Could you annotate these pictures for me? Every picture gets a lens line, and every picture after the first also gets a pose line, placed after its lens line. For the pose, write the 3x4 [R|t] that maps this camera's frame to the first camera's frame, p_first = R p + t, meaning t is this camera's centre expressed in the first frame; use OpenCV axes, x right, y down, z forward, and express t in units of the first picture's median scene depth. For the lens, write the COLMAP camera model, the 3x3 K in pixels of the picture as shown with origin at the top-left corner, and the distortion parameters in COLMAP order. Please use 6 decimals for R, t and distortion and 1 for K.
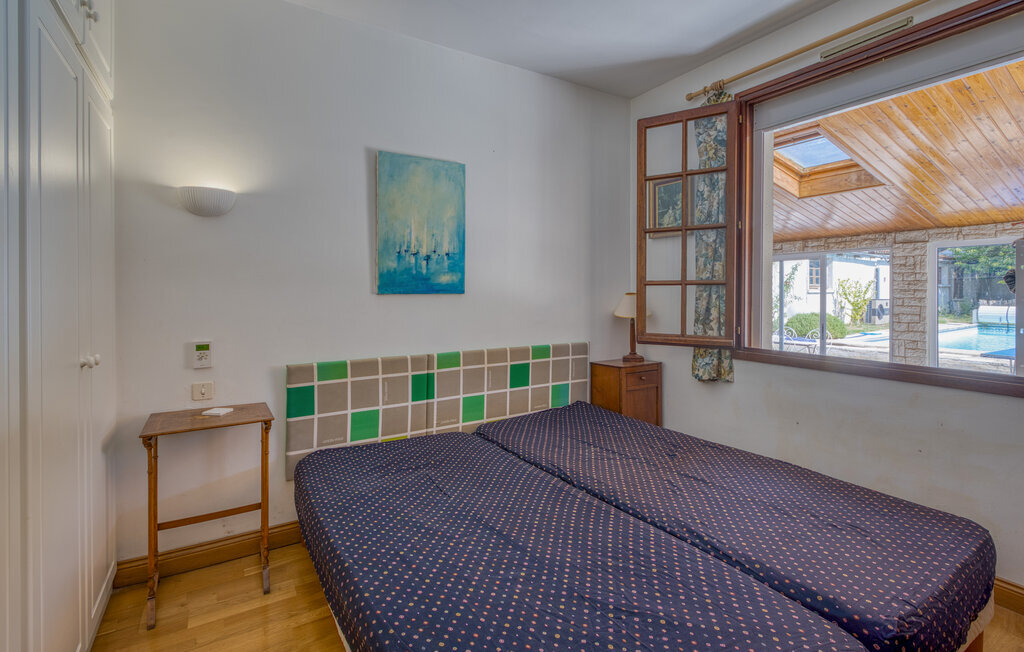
lens RADIAL K [[470.0, 0, 502.2], [0, 470.0, 292.4], [0, 0, 1]] dist [-0.002428, -0.000579]
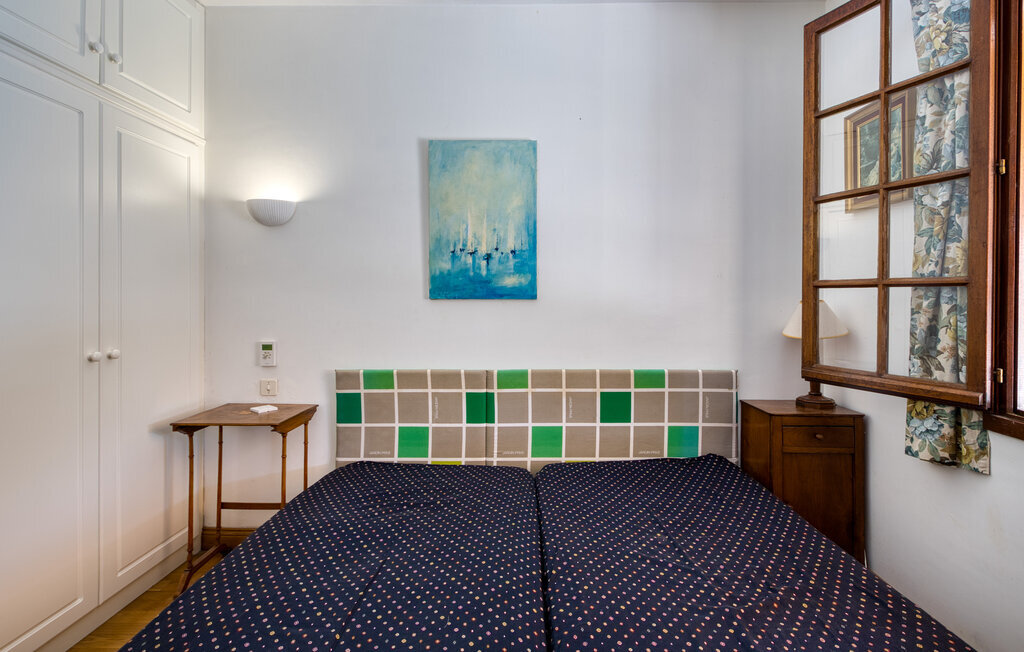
lens RADIAL K [[470.0, 0, 510.0], [0, 470.0, 295.2], [0, 0, 1]] dist [-0.002428, -0.000579]
pose [[0.849037, 0.002025, -0.528329, 0.316205], [-0.003855, 0.999990, -0.002362, -0.002238], [0.528319, 0.004042, 0.849036, 0.288268]]
